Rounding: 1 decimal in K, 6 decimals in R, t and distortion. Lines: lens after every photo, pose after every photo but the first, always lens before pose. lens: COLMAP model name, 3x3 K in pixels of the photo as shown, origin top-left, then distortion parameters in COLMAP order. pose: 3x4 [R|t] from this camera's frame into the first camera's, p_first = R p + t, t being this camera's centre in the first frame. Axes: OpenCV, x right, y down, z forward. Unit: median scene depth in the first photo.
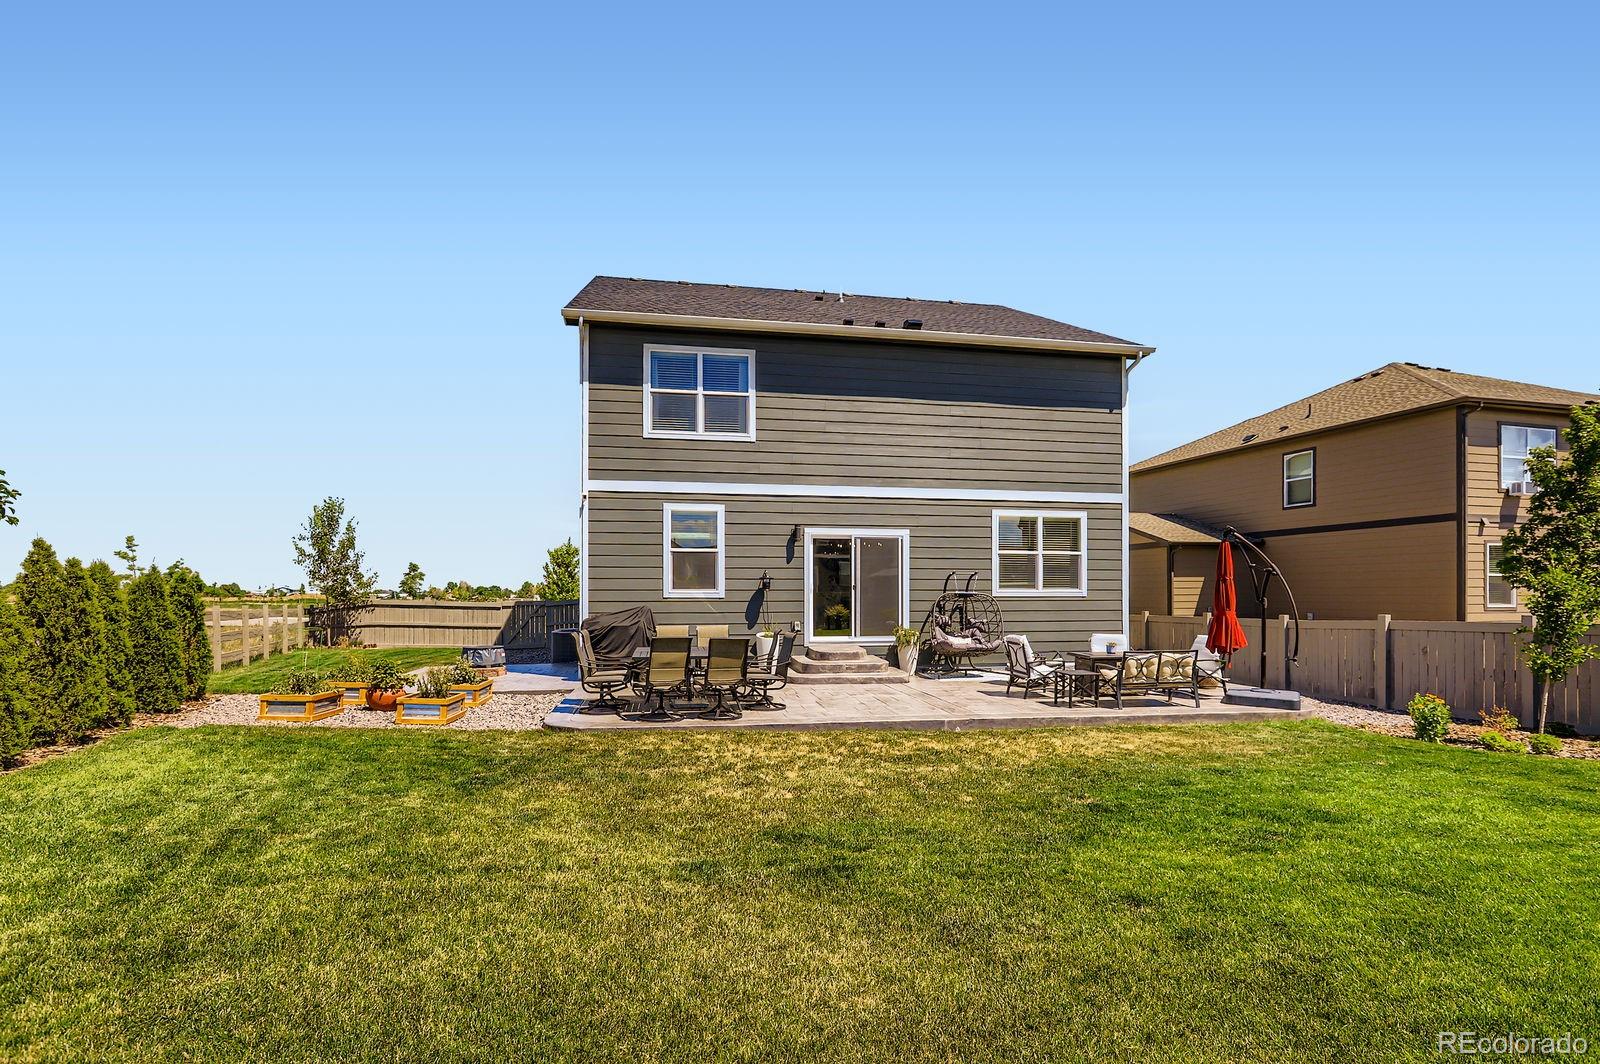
lens RADIAL K [[696.2, 0, 794.8], [0, 696.2, 597.6], [0, 0, 1]] dist [-0.002626, -0.000067]
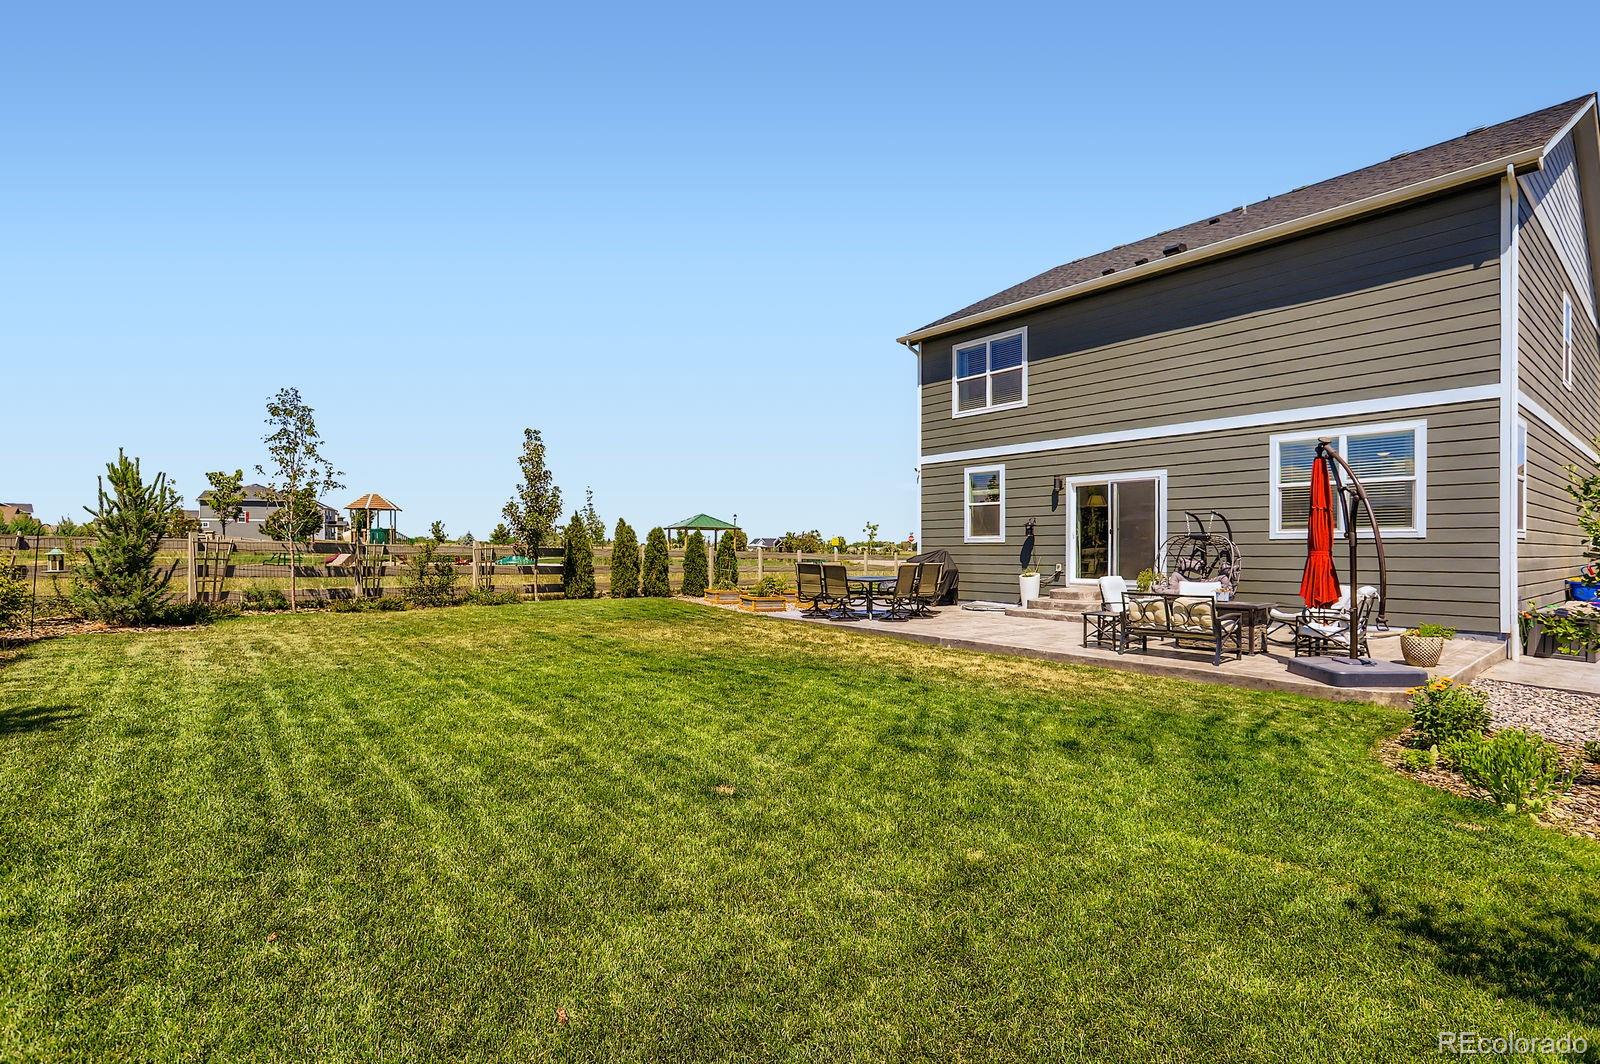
lens RADIAL K [[756.6, 0, 802.8], [0, 756.6, 556.2], [0, 0, 1]] dist [0.001045, 0.000531]
pose [[0.495096, 0.009251, -0.868789, 0.851064], [-0.001320, 0.999950, 0.009895, 0.011380], [0.868837, -0.003752, 0.495084, 0.062055]]
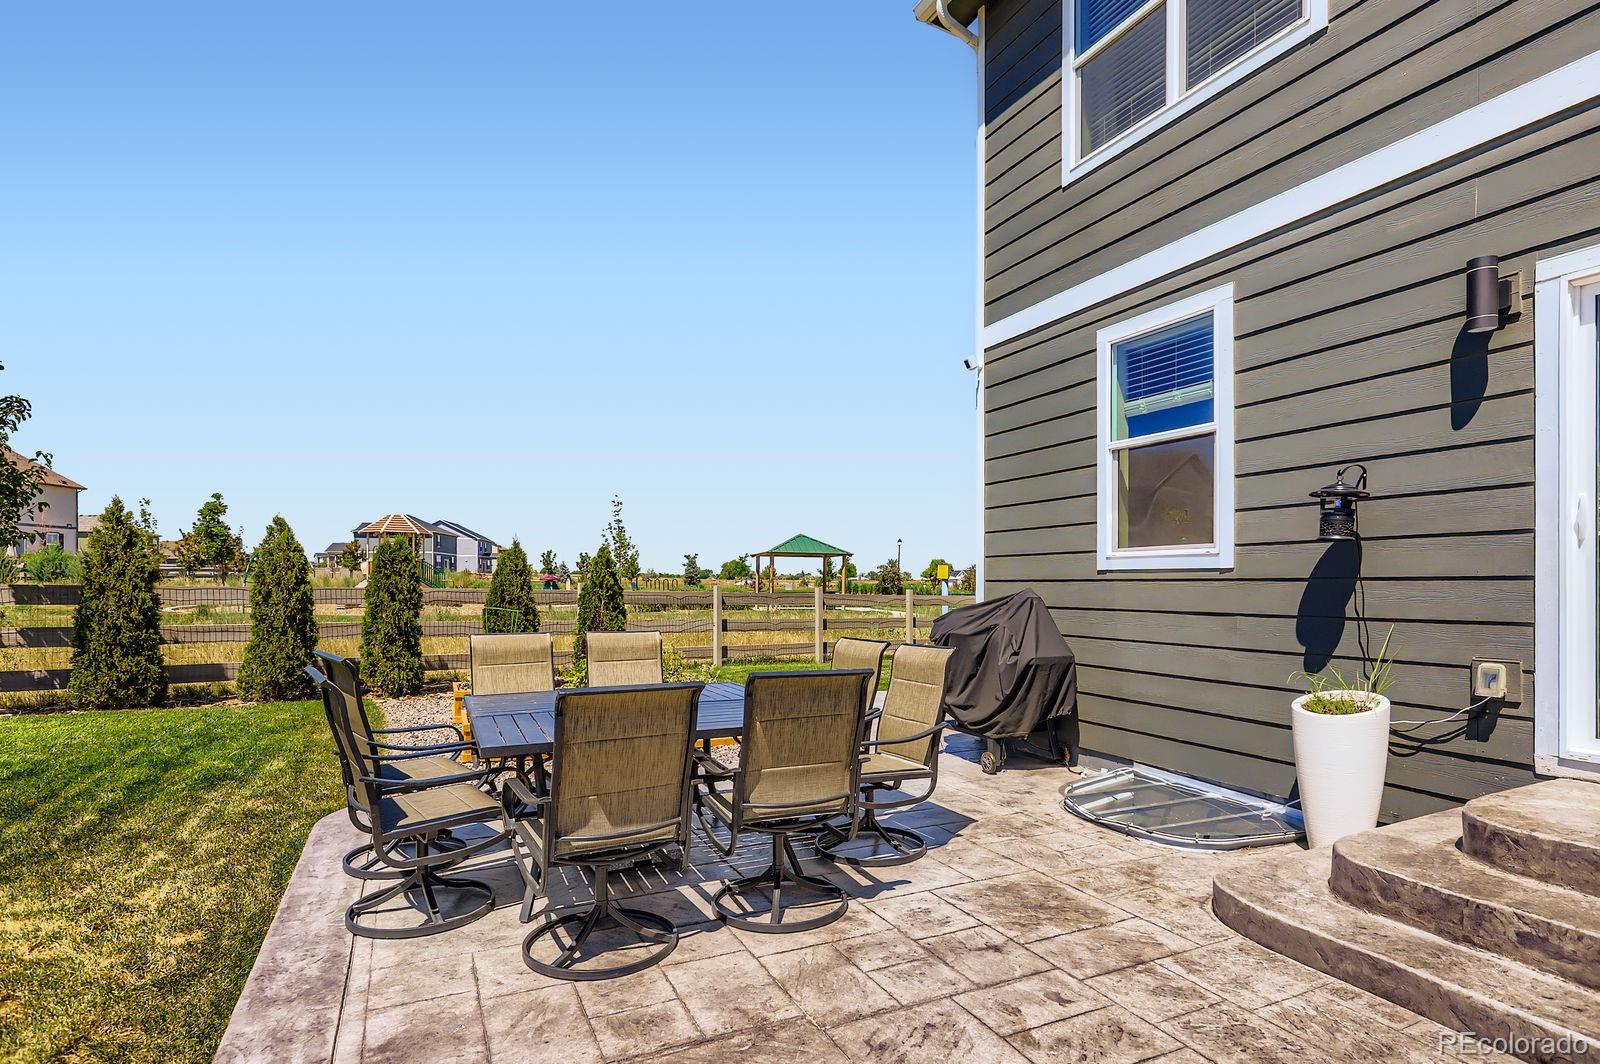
lens RADIAL K [[836.6, 0, 802.8], [0, 836.6, 582.2], [0, 0, 1]] dist [-0.004220, -0.000090]
pose [[0.258254, 0.000897, -0.966077, 0.223180], [-0.002582, 0.999997, 0.000238, 0.007296], [0.966074, 0.002433, 0.258255, 0.707060]]
